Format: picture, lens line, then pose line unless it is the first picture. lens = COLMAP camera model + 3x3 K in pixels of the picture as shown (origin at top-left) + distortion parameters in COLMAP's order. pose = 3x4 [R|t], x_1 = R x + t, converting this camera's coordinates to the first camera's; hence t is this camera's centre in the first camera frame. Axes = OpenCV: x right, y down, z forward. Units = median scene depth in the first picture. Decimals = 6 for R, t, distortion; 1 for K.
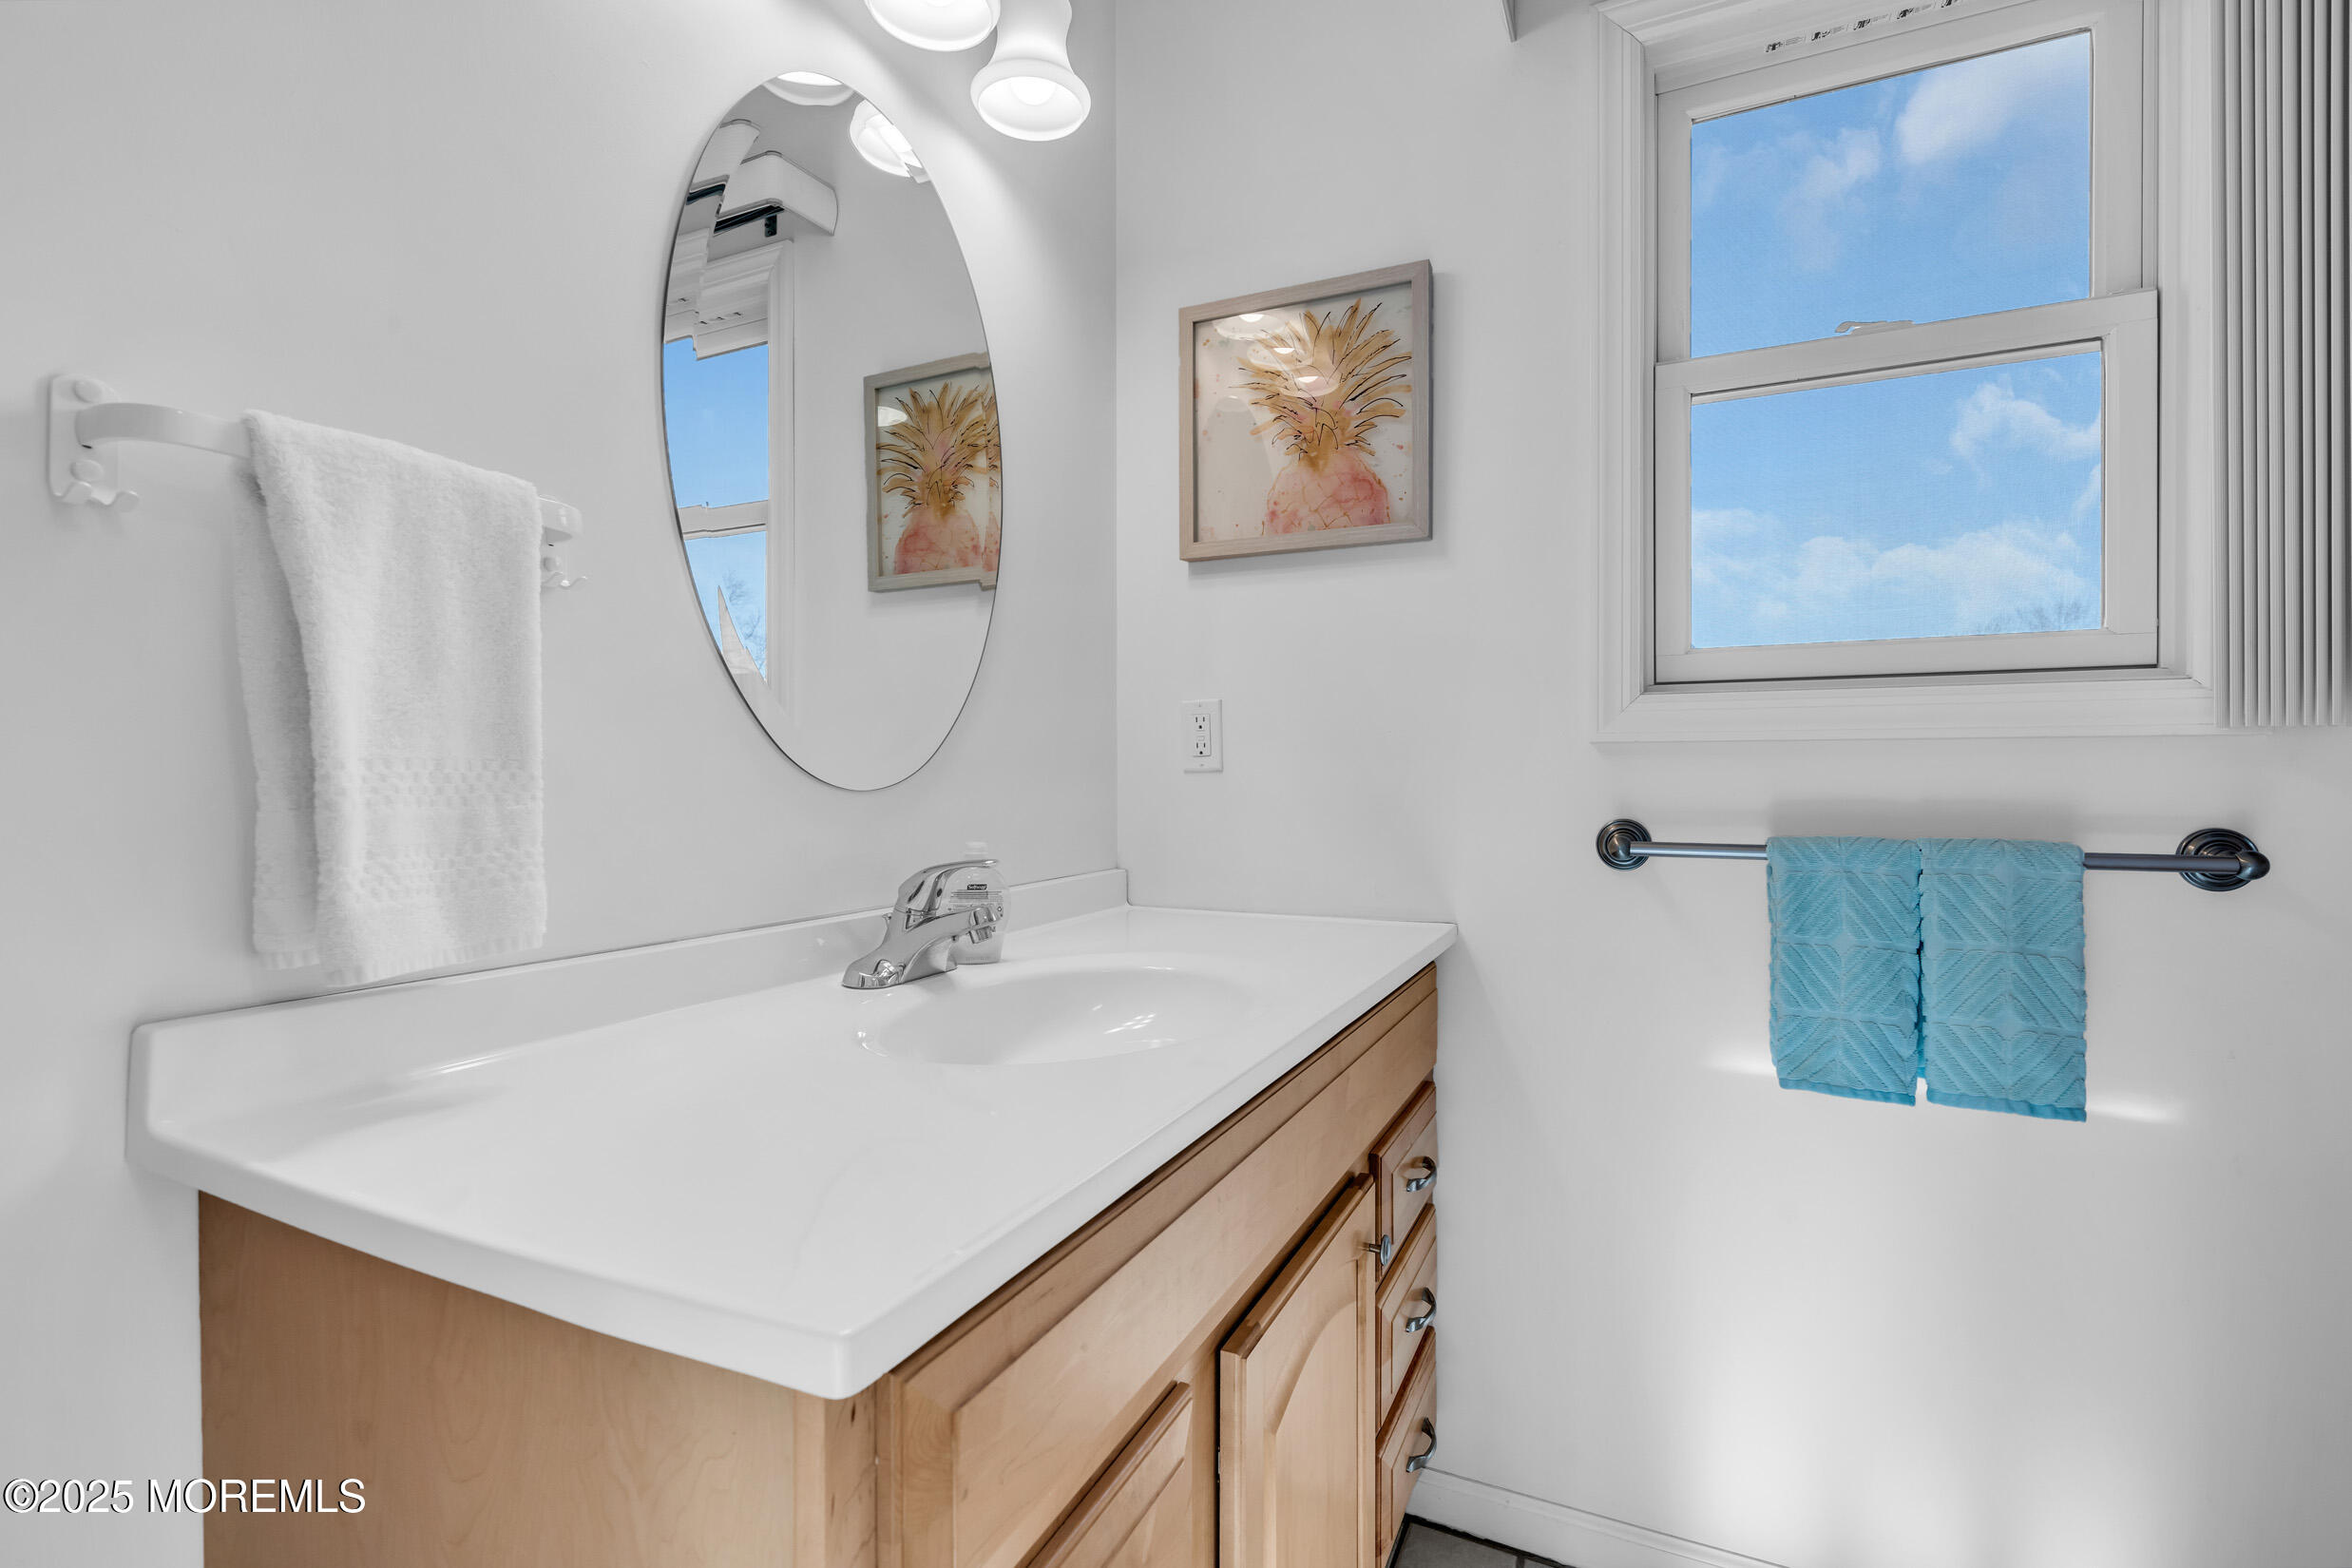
lens RADIAL K [[1062.1, 0, 1182.0], [0, 1062.1, 777.3], [0, 0, 1]] dist [-0.009116, 0.003170]
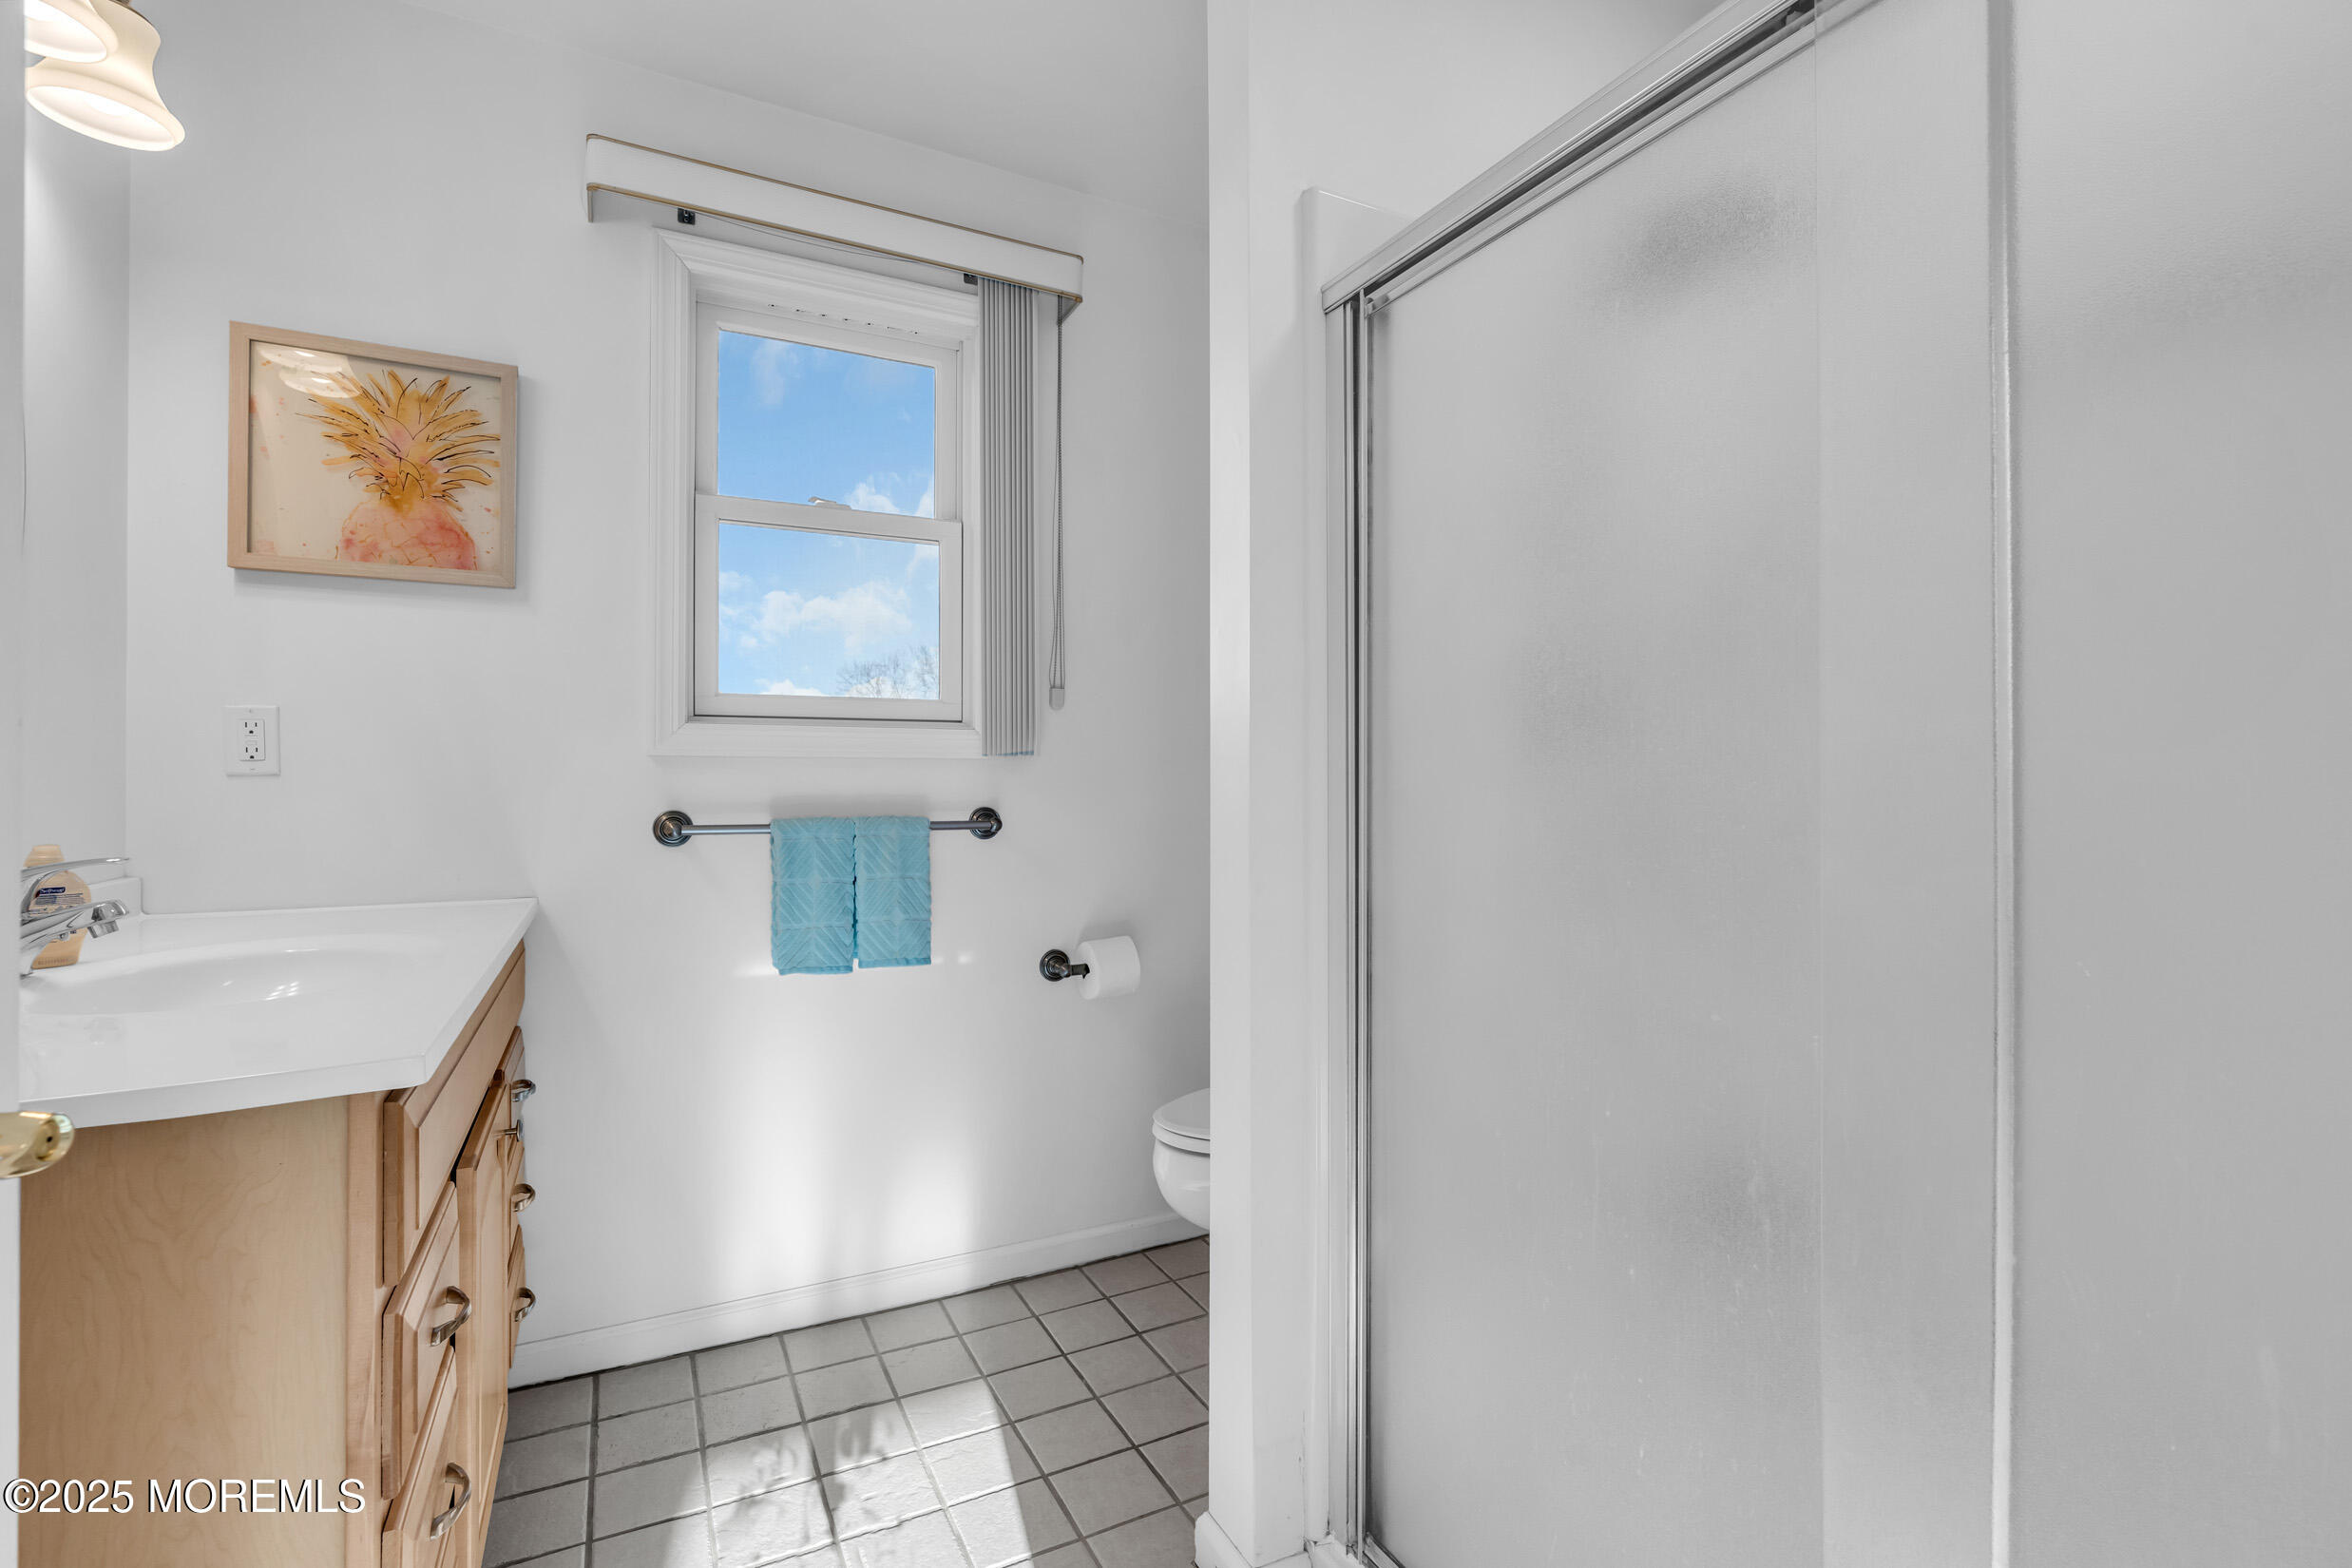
lens RADIAL K [[1062.1, 0, 1185.3], [0, 1062.1, 780.1], [0, 0, 1]] dist [-0.009116, 0.003170]
pose [[0.604065, -0.000178, 0.796935, -0.301006], [0.000210, 1.000000, 0.000064, -0.001058], [-0.796935, 0.000129, 0.604065, -0.401654]]
